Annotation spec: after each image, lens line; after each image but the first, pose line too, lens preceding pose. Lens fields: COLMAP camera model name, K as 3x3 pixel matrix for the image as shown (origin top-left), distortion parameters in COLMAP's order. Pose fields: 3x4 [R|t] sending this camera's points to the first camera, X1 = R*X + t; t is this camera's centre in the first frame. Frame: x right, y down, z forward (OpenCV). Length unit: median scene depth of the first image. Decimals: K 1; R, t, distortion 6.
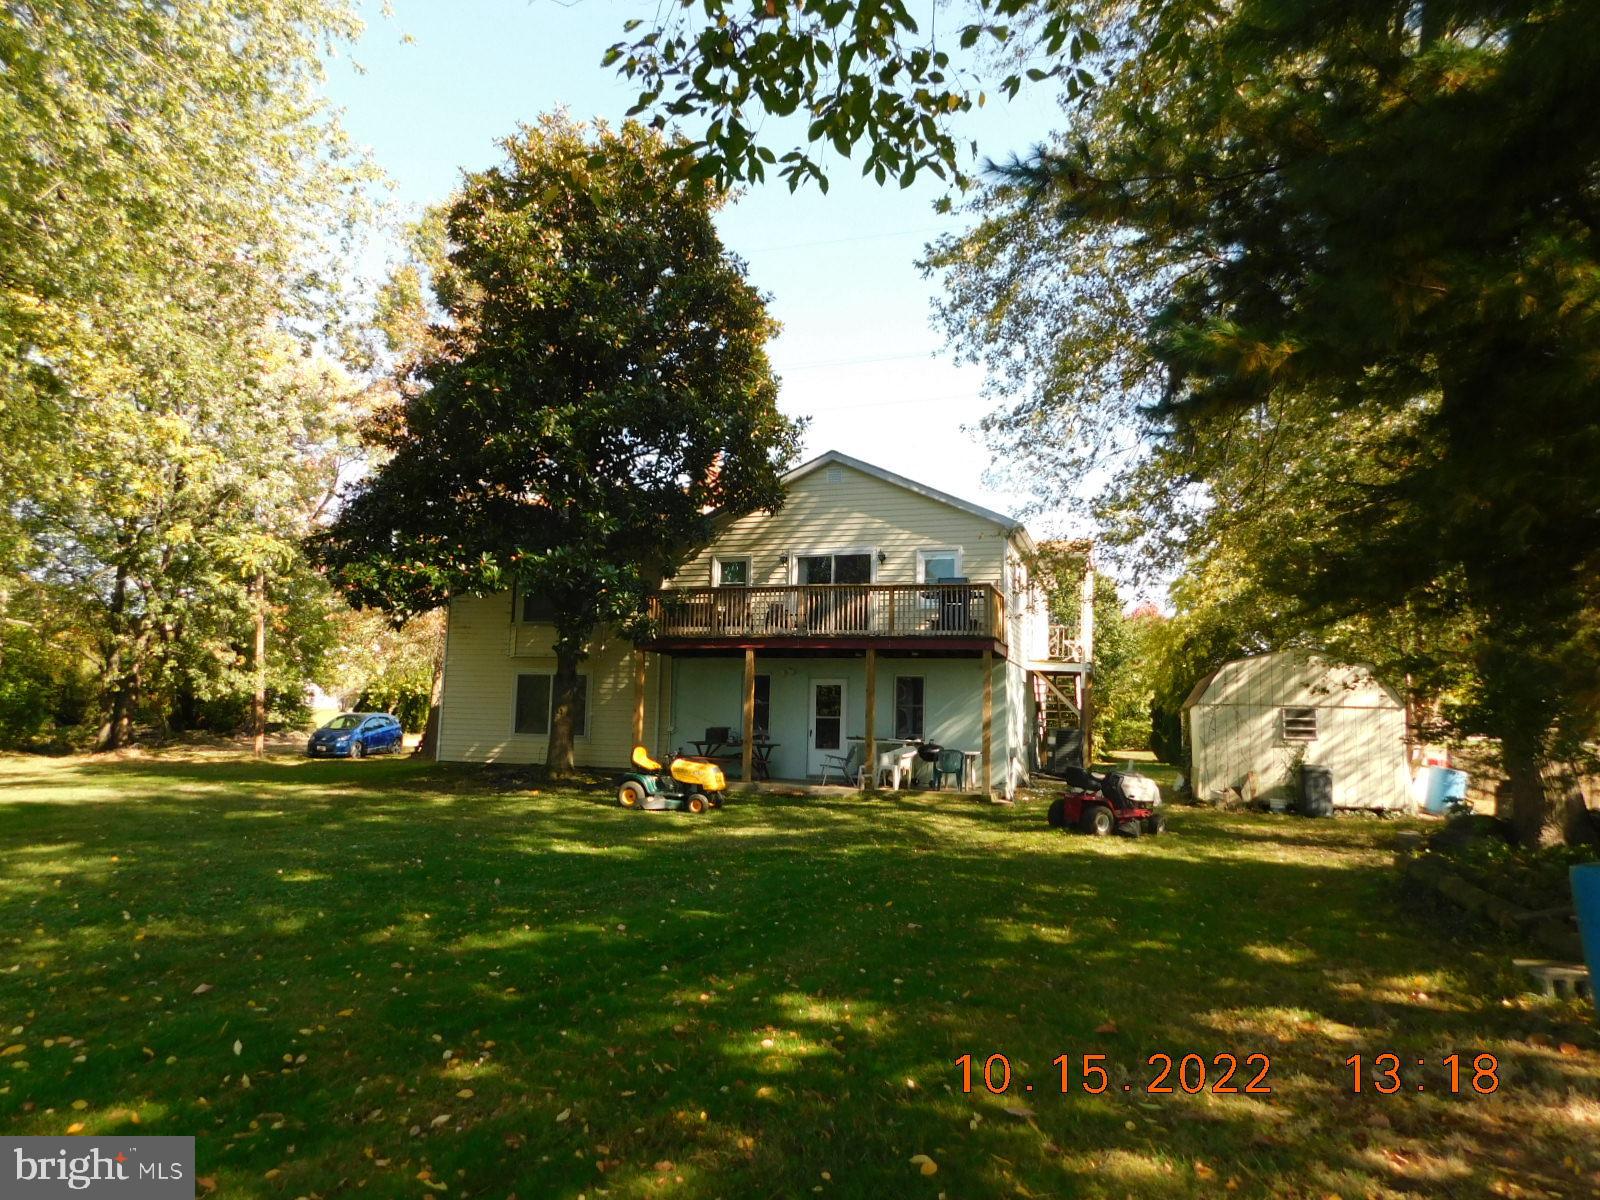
lens RADIAL K [[1087.2, 0, 806.7], [0, 1087.2, 591.0], [0, 0, 1]] dist [-0.045280, 0.011222]
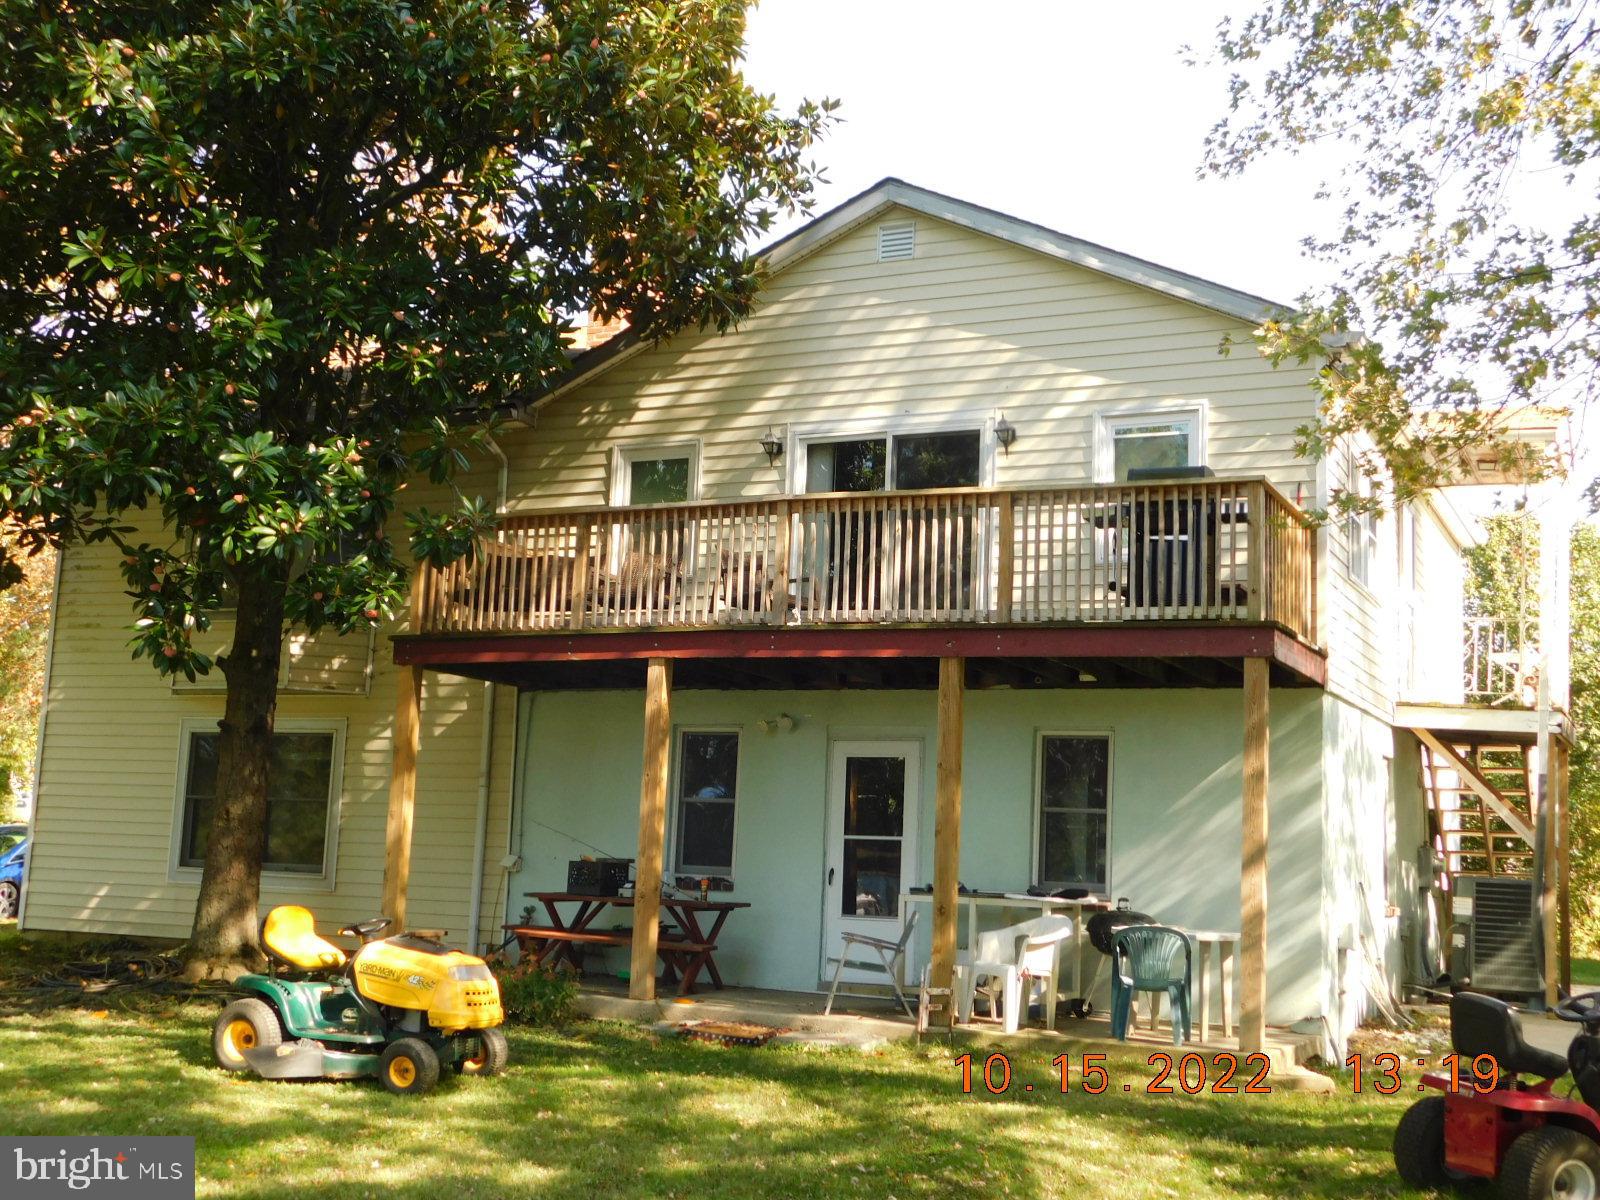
lens RADIAL K [[1925.9, 0, 806.9], [0, 1925.9, 570.4], [0, 0, 1]] dist [-0.008575, 0.000000]
pose [[0.991176, -0.004272, -0.132485, 0.094997], [0.000495, 0.999593, -0.028527, 0.040471], [0.132553, 0.028209, 0.990774, 0.309578]]
